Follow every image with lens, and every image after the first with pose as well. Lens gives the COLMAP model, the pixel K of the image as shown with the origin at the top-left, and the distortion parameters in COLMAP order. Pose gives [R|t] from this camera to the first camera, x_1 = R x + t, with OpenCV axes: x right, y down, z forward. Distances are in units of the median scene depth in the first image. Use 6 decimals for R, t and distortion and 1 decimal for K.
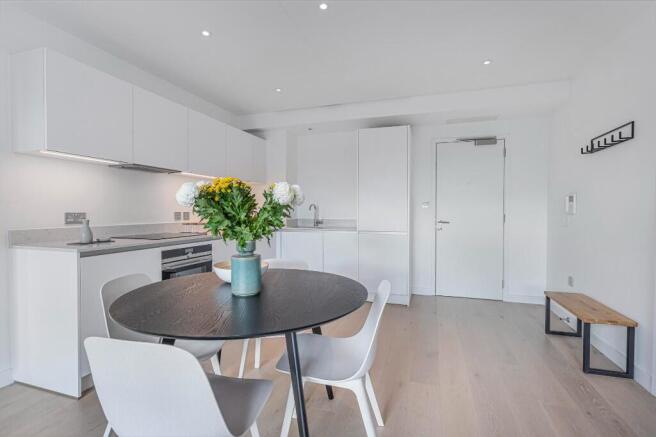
lens RADIAL K [[320.3, 0, 328.0], [0, 320.3, 218.5], [0, 0, 1]] dist [0.001197, 0.000096]
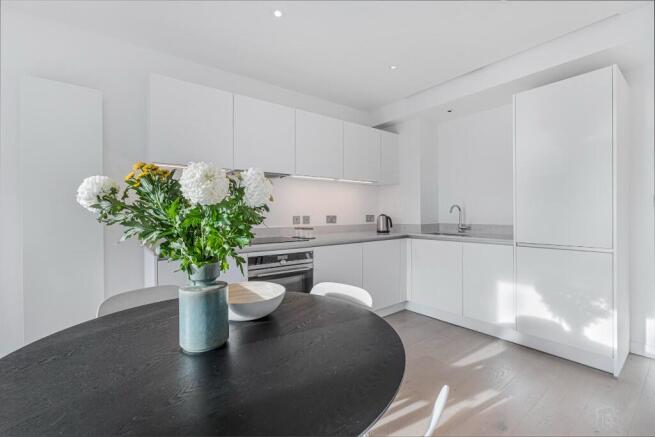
lens RADIAL K [[290.2, 0, 327.5], [0, 290.2, 218.5], [0, 0, 1]] dist [-0.004203, -0.000324]
pose [[0.826988, -0.000765, -0.562218, 0.121234], [-0.003955, 0.999966, -0.007178, -0.006641], [0.562205, 0.008160, 0.826958, 0.296570]]
